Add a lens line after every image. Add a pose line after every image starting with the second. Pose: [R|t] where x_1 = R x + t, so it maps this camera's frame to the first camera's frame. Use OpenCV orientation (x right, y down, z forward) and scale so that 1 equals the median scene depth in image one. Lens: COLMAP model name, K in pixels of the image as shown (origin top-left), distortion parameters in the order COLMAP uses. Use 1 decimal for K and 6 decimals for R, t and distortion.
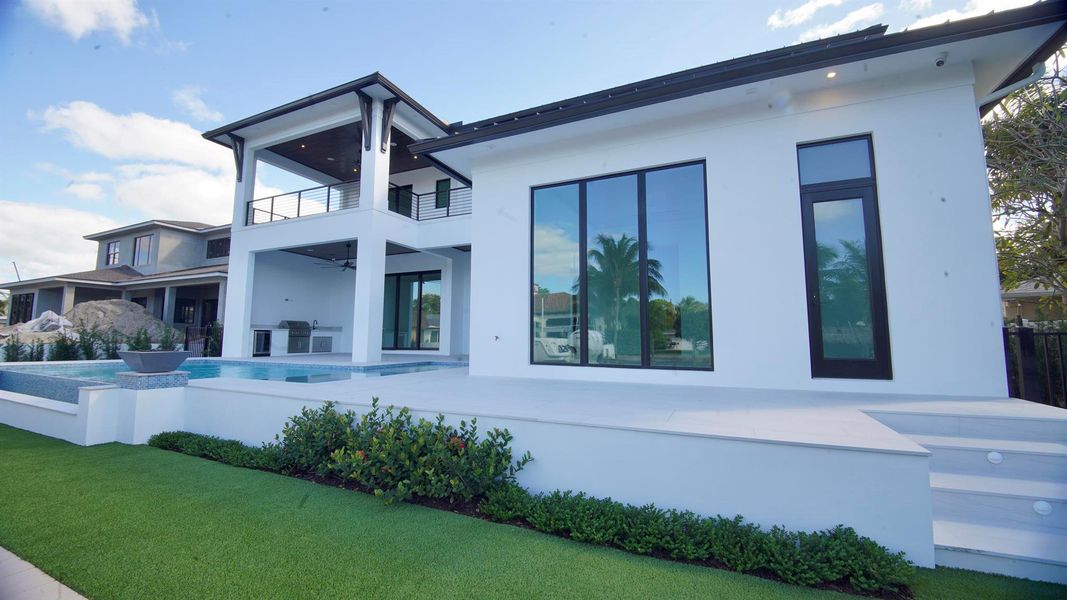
lens RADIAL K [[428.9, 0, 532.0], [0, 428.9, 295.4], [0, 0, 1]] dist [0.010226, -0.019368]
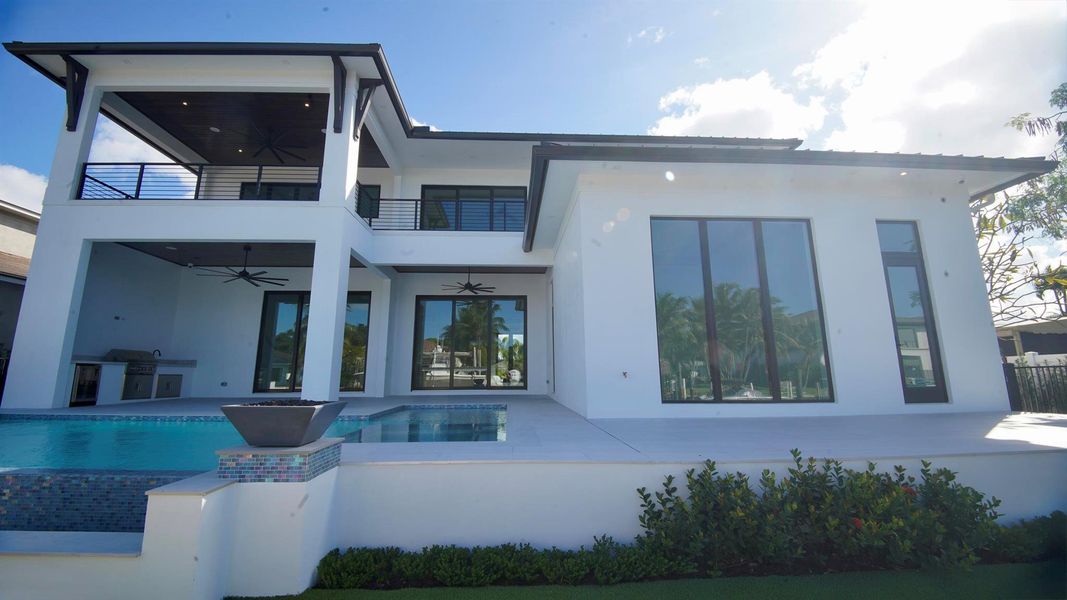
lens RADIAL K [[426.3, 0, 534.0], [0, 426.3, 293.7], [0, 0, 1]] dist [-0.001118, -0.013979]
pose [[0.885508, 0.080213, 0.457647, -0.374687], [-0.039053, 0.994349, -0.098718, 0.015068], [-0.462979, 0.069543, 0.883637, 0.161918]]
